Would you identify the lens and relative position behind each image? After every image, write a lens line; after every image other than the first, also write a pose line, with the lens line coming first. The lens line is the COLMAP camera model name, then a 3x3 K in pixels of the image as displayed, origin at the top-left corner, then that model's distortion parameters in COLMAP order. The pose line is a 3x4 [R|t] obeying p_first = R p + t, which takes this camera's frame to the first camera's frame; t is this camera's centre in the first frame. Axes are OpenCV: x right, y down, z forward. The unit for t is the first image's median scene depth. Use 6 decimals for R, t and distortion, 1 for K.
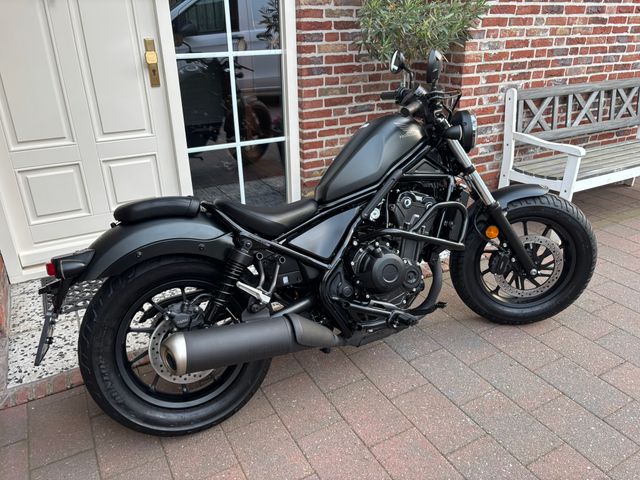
lens RADIAL K [[483.4, 0, 322.8], [0, 483.4, 238.1], [0, 0, 1]] dist [0.036404, -0.056607]
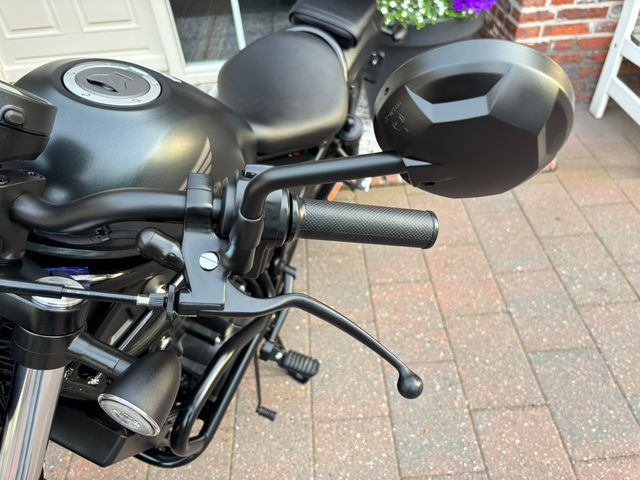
lens RADIAL K [[483.4, 0, 329.0], [0, 483.4, 232.9], [0, 0, 1]] dist [0.036404, -0.056607]
pose [[0.902832, 0.262785, -0.340351, 0.337923], [-0.135939, 0.925362, 0.353873, -0.081954], [0.407941, -0.273221, 0.871169, 0.272336]]
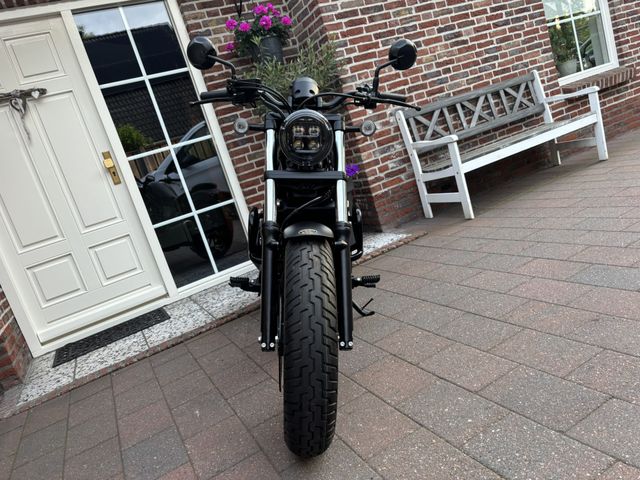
lens RADIAL K [[483.4, 0, 323.2], [0, 483.4, 234.5], [0, 0, 1]] dist [0.036404, -0.056607]
pose [[0.959723, -0.267377, -0.086263, 0.232021], [0.241817, 0.942460, -0.230852, 0.222752], [0.143024, 0.200695, 0.969157, -0.151027]]
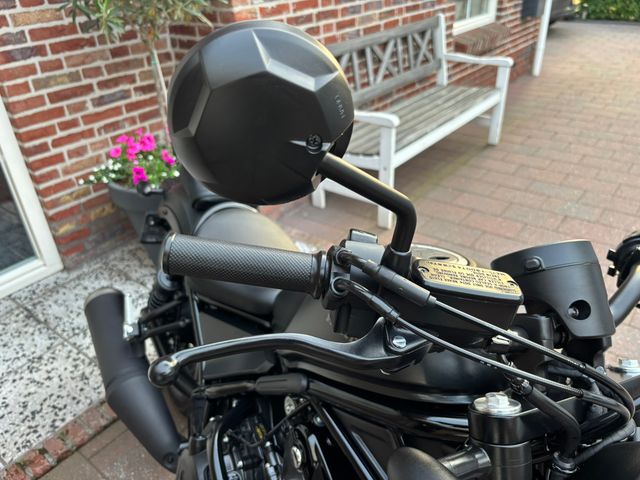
lens RADIAL K [[483.4, 0, 327.5], [0, 483.4, 230.3], [0, 0, 1]] dist [0.036404, -0.056607]
pose [[0.919081, -0.223669, 0.324442, 0.100685], [0.195400, 0.973636, 0.117691, -0.103335], [-0.342212, -0.044771, 0.938555, 0.220203]]
